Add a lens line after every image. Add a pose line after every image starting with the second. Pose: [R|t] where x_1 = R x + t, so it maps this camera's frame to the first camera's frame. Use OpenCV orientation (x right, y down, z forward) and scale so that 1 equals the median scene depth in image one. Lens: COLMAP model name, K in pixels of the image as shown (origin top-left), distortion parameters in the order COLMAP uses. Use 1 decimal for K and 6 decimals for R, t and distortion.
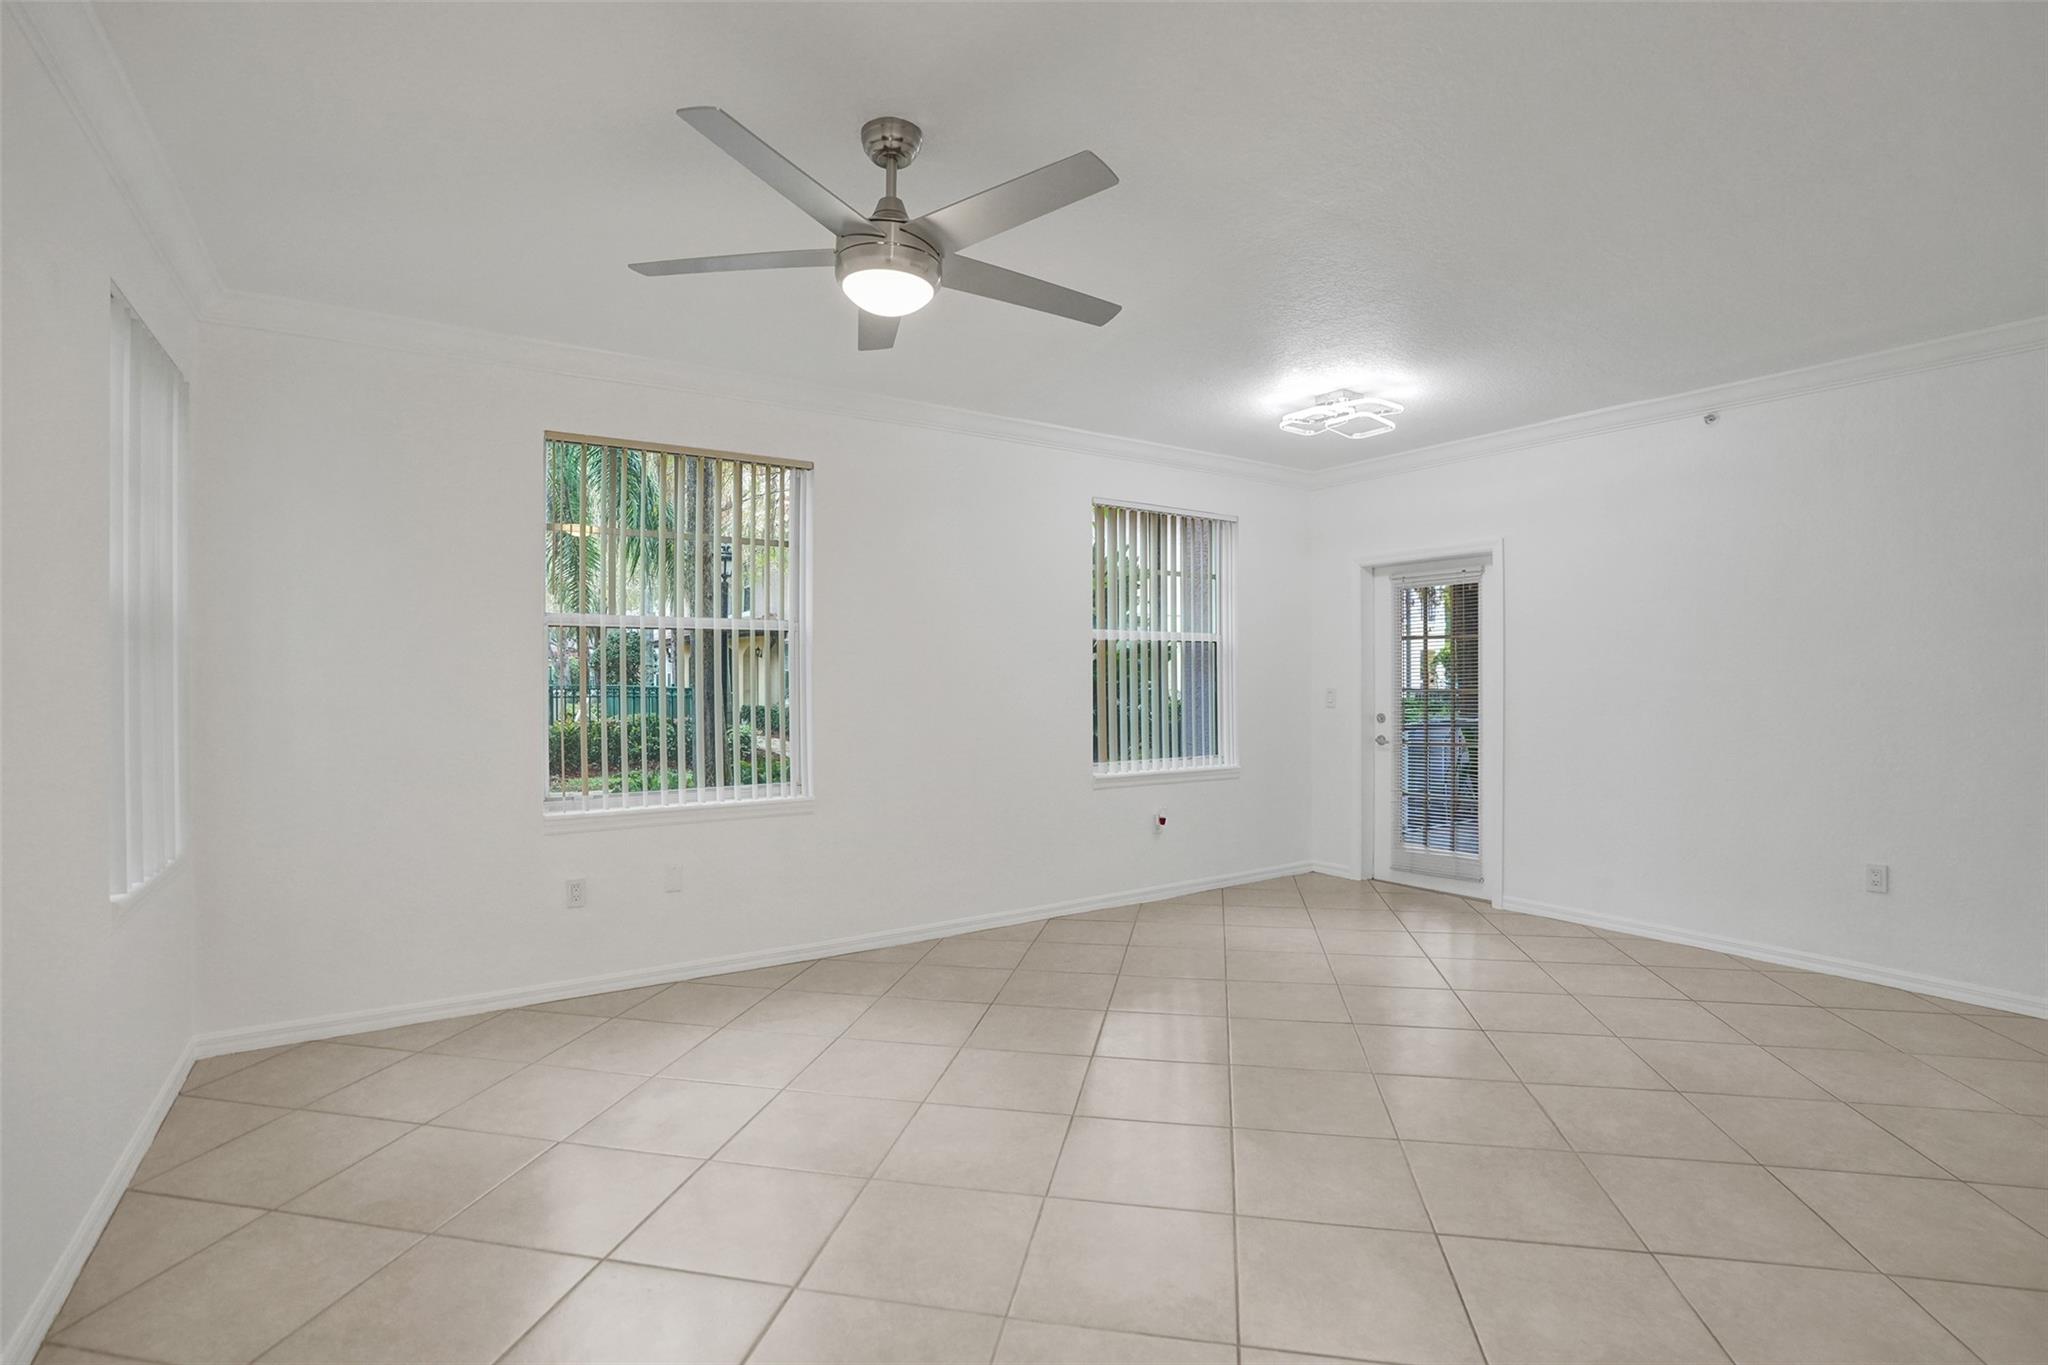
lens RADIAL K [[950.9, 0, 1026.6], [0, 950.9, 686.6], [0, 0, 1]] dist [-0.069904, 0.028403]
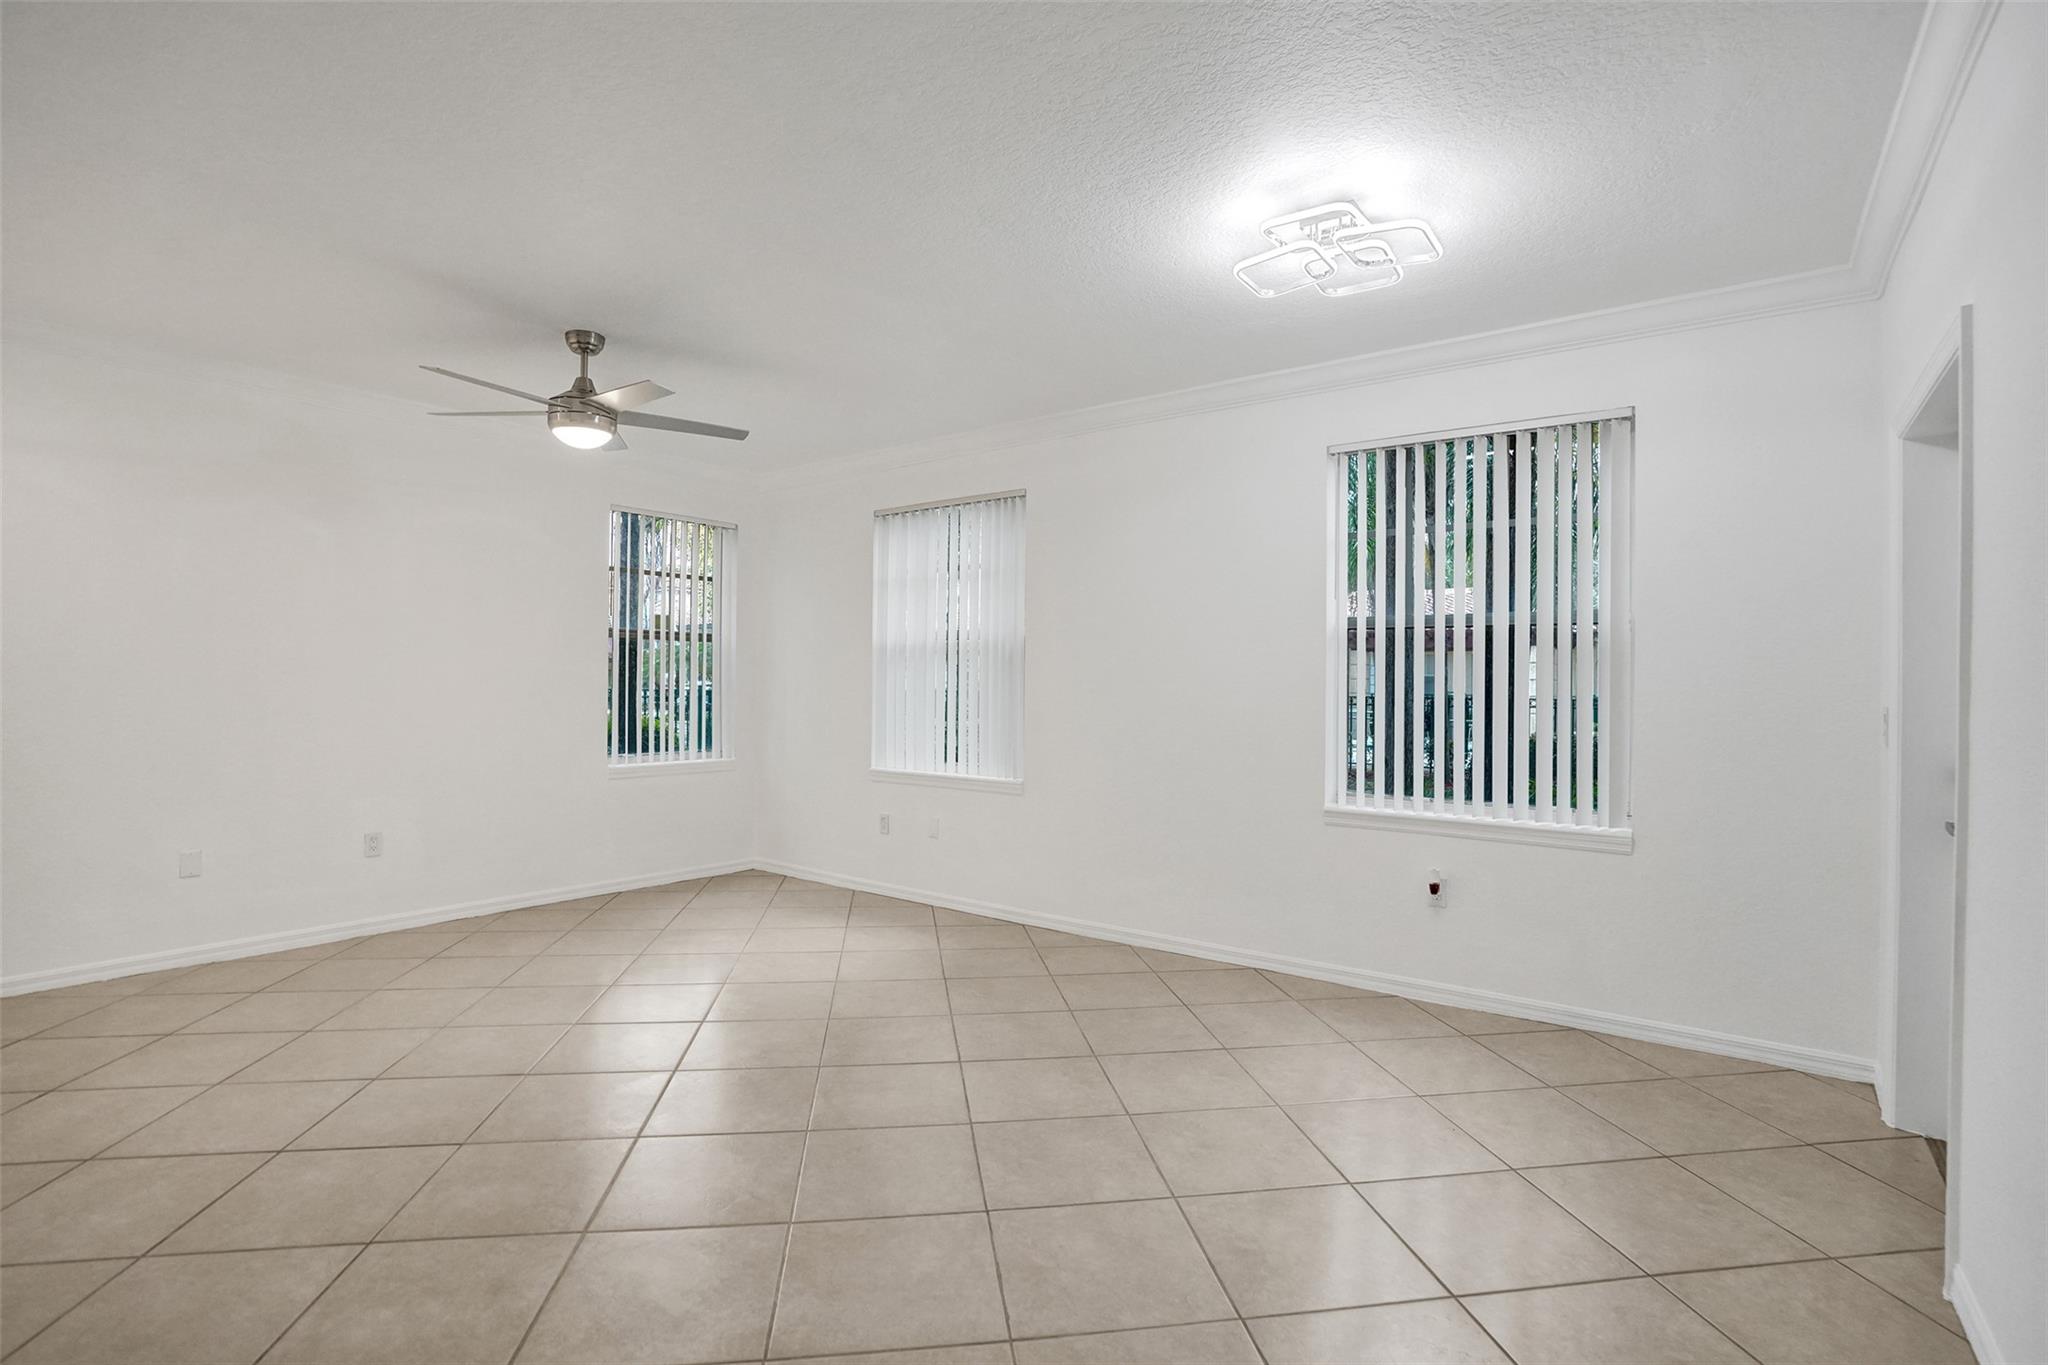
lens RADIAL K [[950.9, 0, 1026.6], [0, 950.9, 686.6], [0, 0, 1]] dist [-0.069904, 0.028403]
pose [[0.322933, 0.002289, -0.946419, 0.736835], [-0.018193, 0.999827, -0.003789, 0.003578], [0.946247, 0.018442, 0.322919, 0.534769]]
